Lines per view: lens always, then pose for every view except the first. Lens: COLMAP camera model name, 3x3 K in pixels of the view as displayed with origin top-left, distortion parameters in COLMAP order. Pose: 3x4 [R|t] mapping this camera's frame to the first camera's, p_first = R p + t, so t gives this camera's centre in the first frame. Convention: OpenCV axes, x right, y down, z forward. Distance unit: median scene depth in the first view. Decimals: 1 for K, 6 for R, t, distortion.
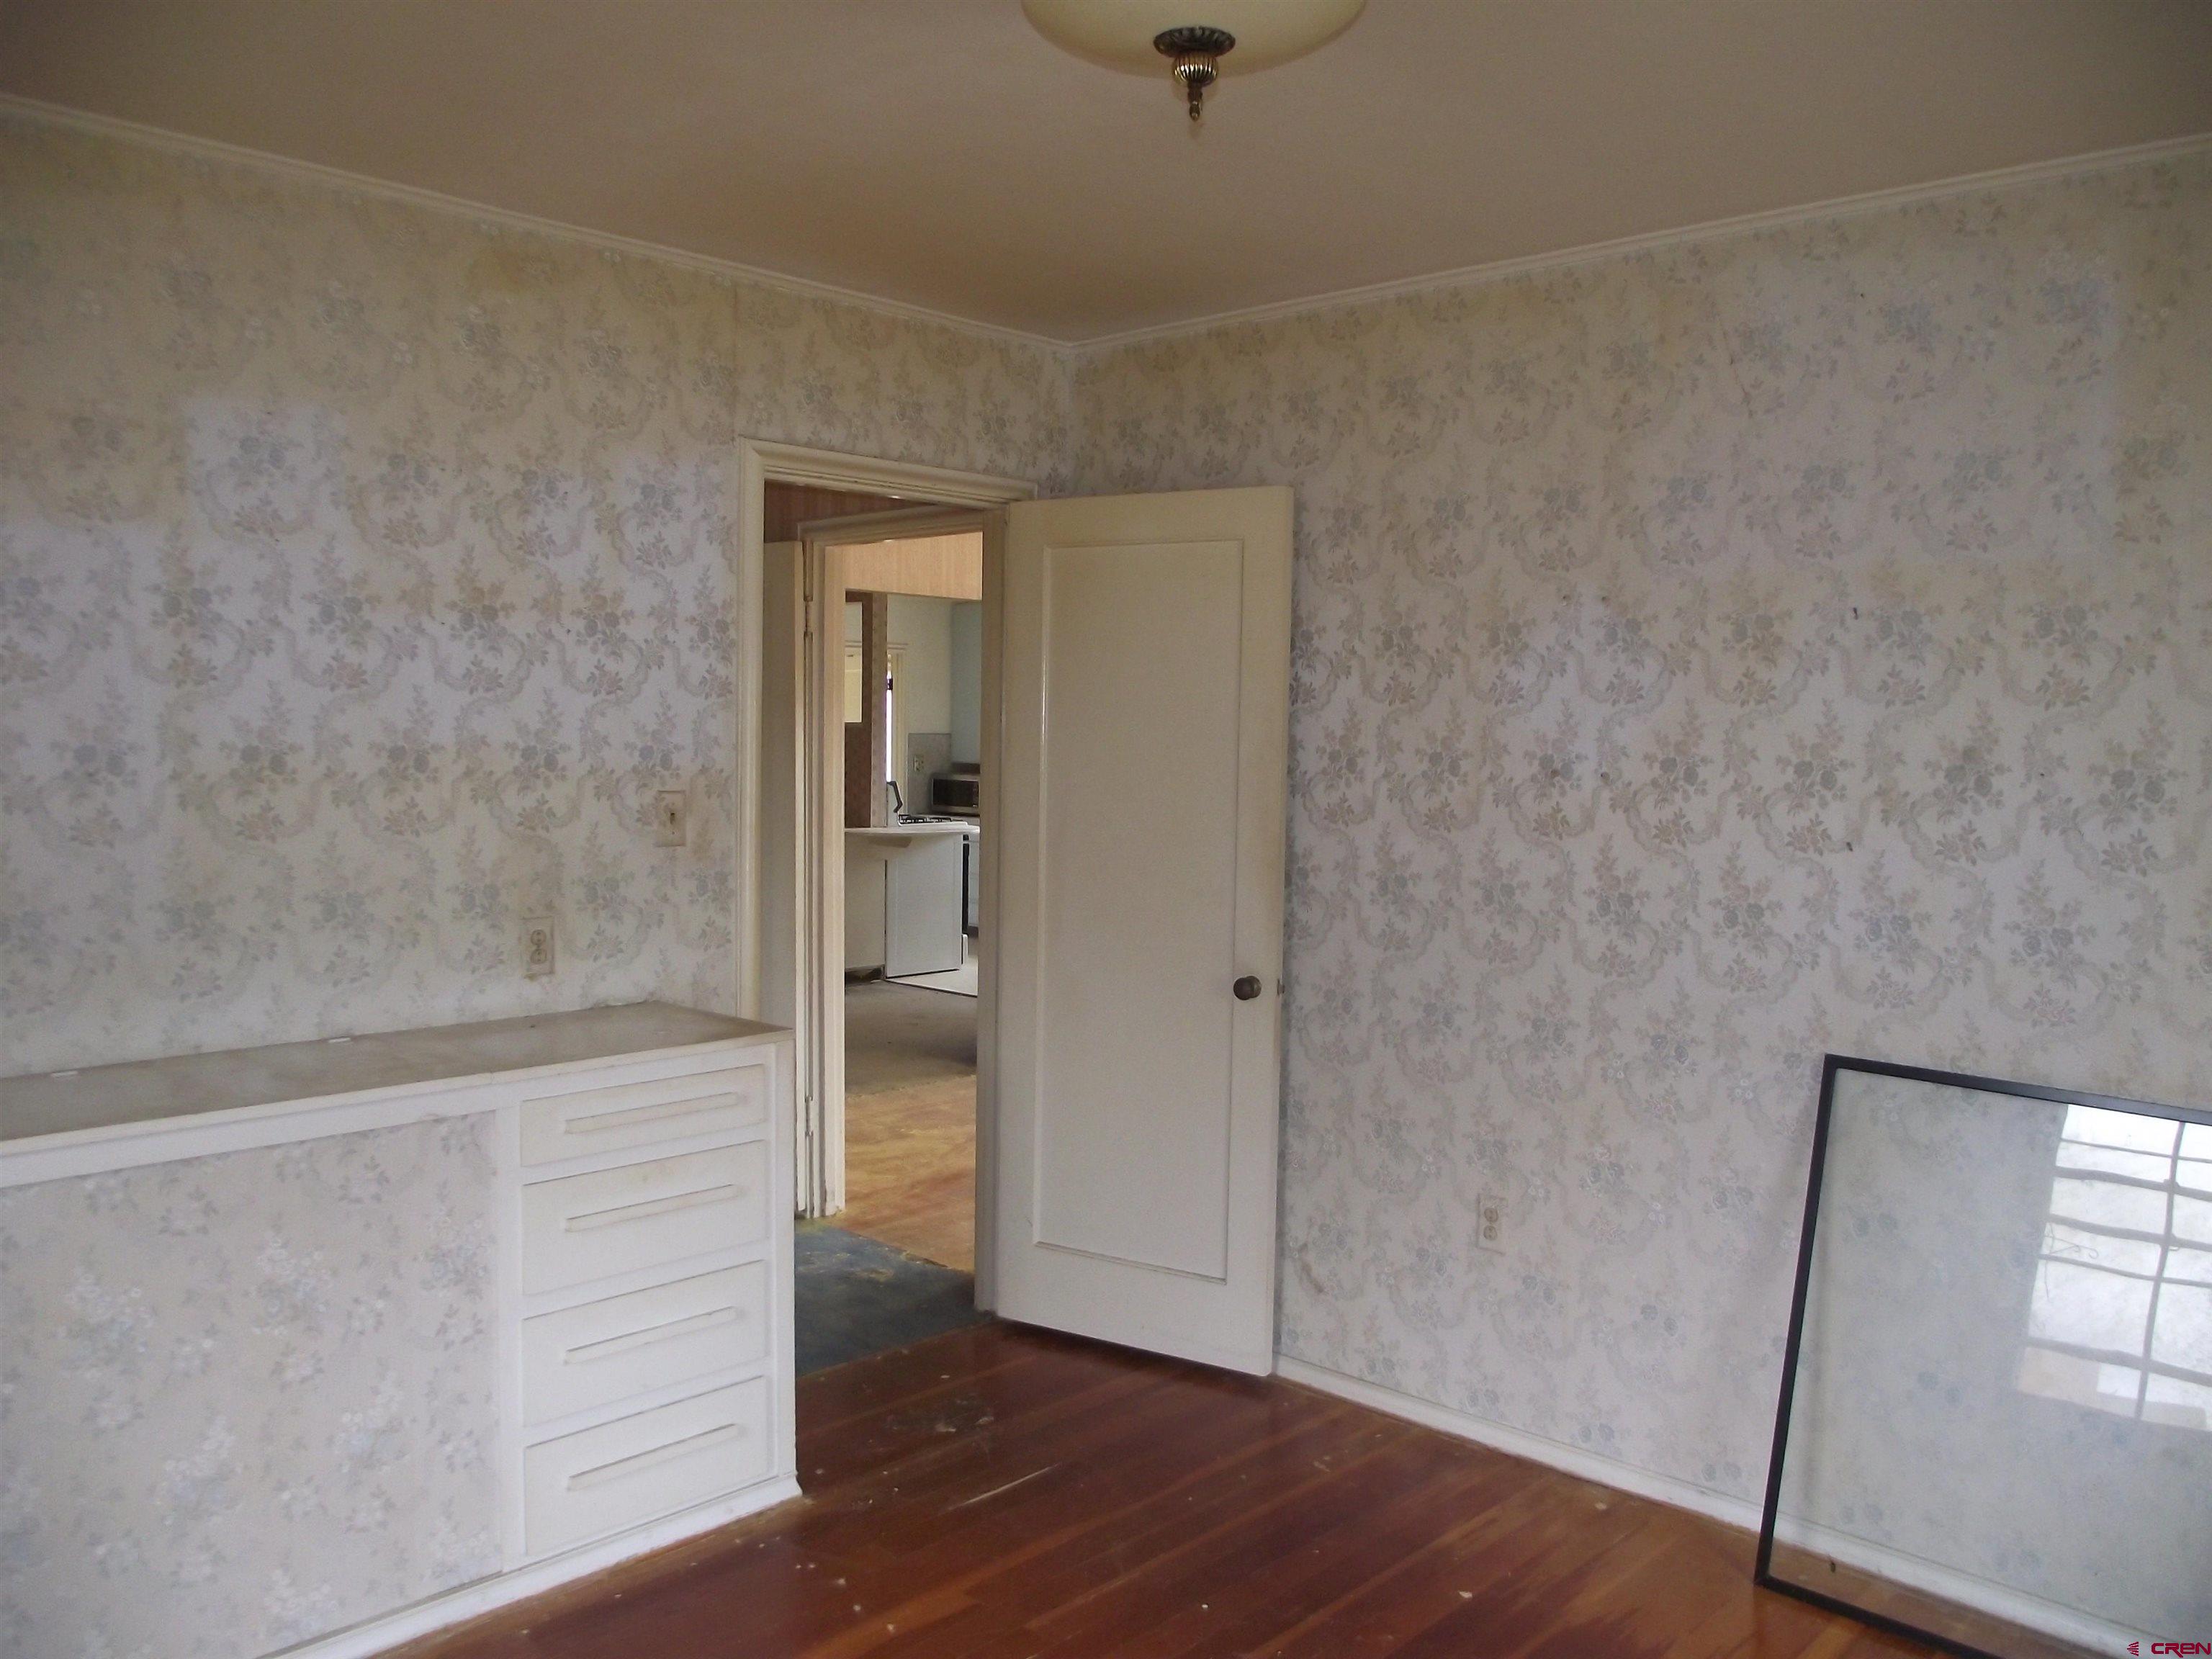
lens RADIAL K [[1736.7, 0, 1086.4], [0, 1736.7, 822.0], [0, 0, 1]] dist [-0.077760, 0.044390]
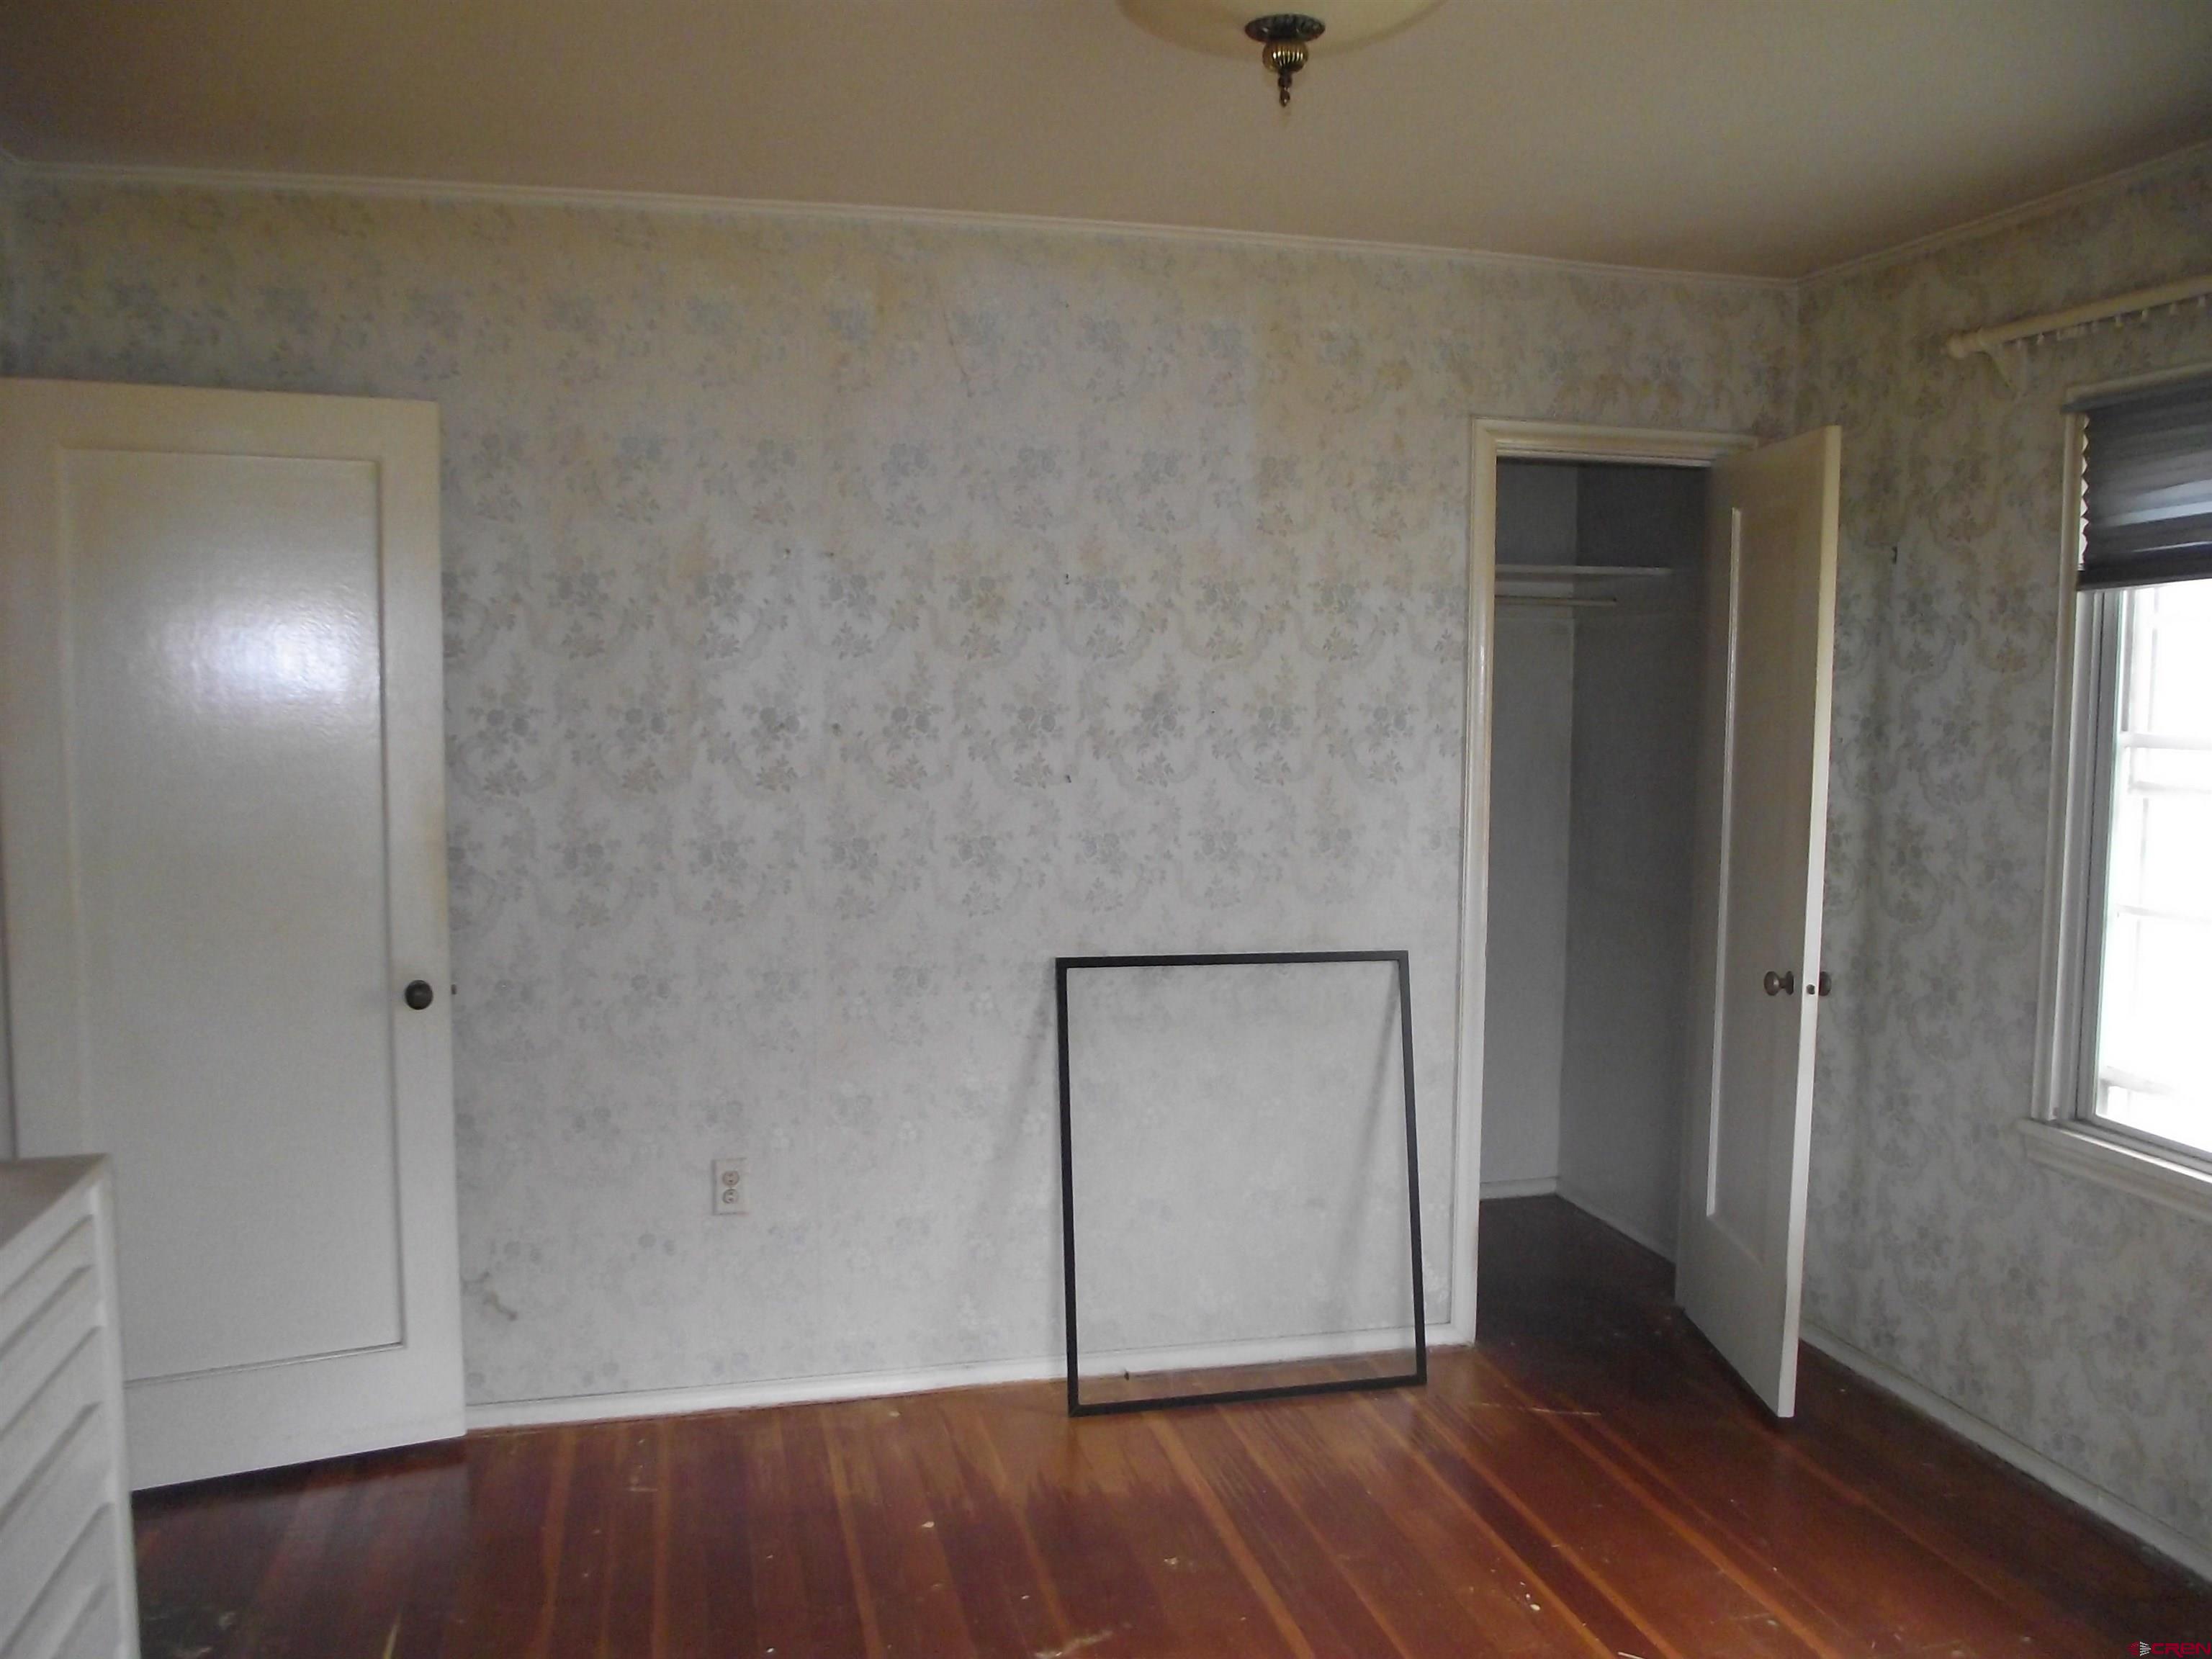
lens RADIAL K [[1736.7, 0, 1087.9], [0, 1736.7, 836.1], [0, 0, 1]] dist [-0.077760, 0.044390]
pose [[0.540326, -0.087649, 0.836878, -0.519969], [0.053349, 0.996128, 0.069883, -0.027613], [-0.839763, 0.006887, 0.542910, 0.328144]]
